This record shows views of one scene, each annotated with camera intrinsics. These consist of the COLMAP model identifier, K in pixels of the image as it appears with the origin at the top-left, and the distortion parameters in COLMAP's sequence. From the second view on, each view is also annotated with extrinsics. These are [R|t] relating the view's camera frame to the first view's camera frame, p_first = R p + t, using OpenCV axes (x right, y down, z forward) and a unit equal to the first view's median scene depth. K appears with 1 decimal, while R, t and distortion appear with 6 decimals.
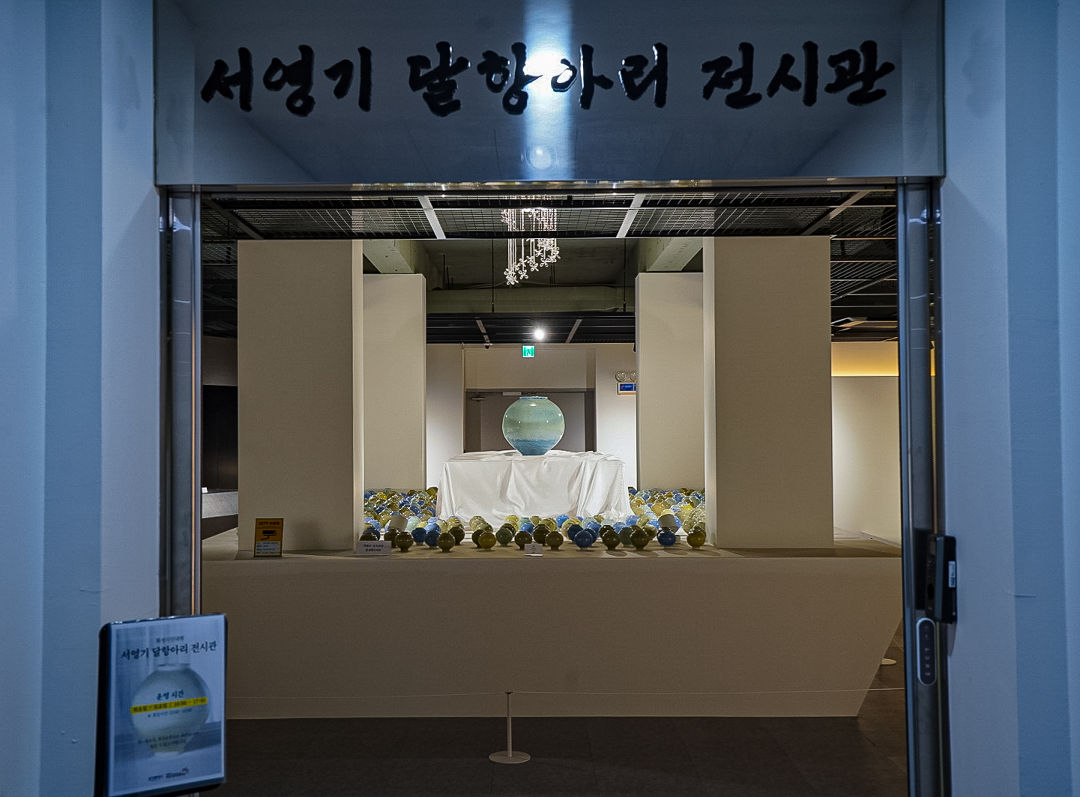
lens RADIAL K [[1649.8, 0, 539.5], [0, 1649.8, 399.3], [0, 0, 1]] dist [0.017498, 0.000000]
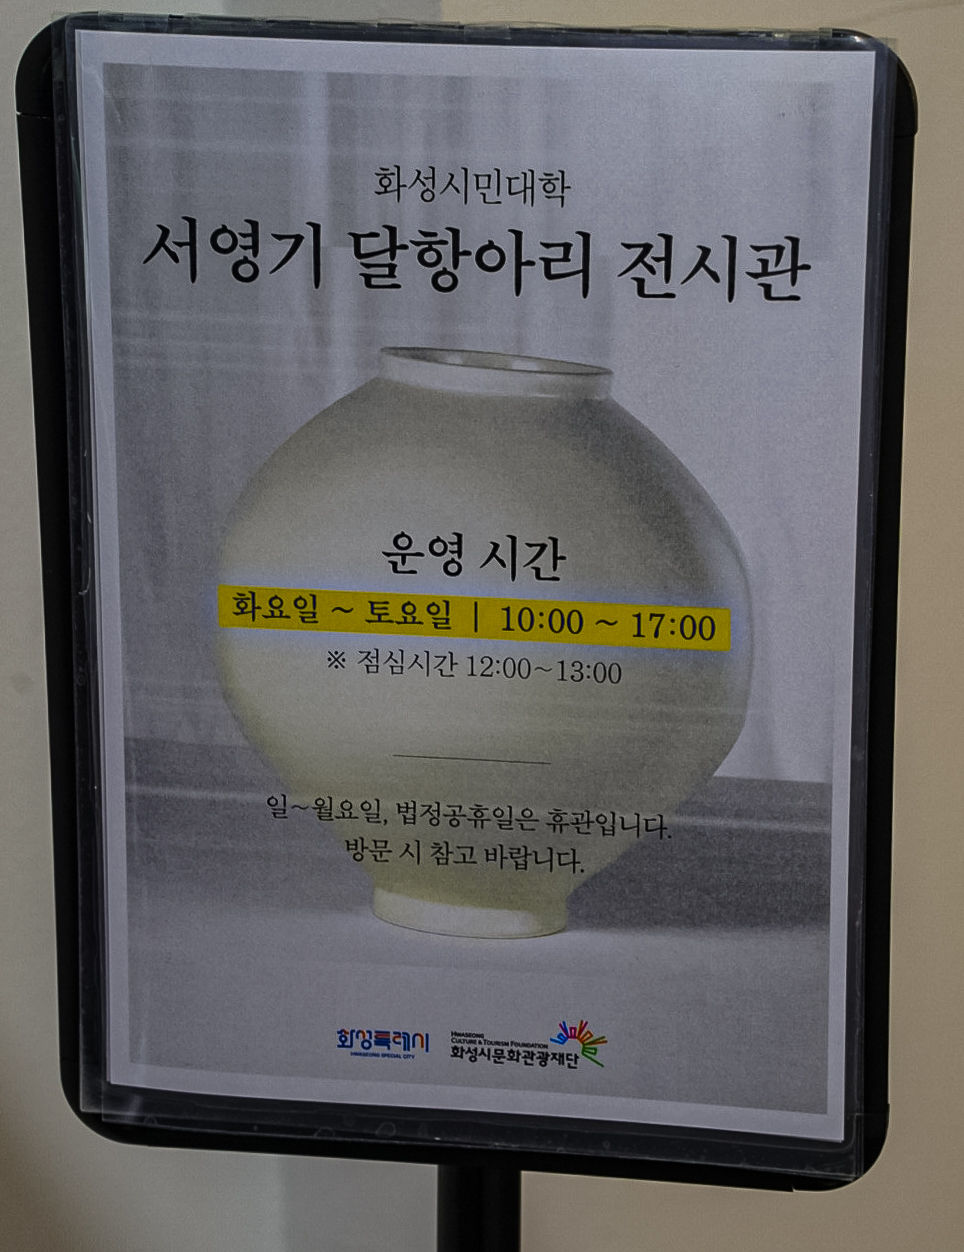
lens RADIAL K [[4587.3, 0, 480.8], [0, 4587.3, 625.9], [0, 0, 1]] dist [0.326409, 0.000000]
pose [[0.983242, 0.063435, -0.170915, -0.152056], [0.001862, 0.933968, 0.357353, 0.038370], [0.182298, -0.351683, 0.918198, 0.619864]]
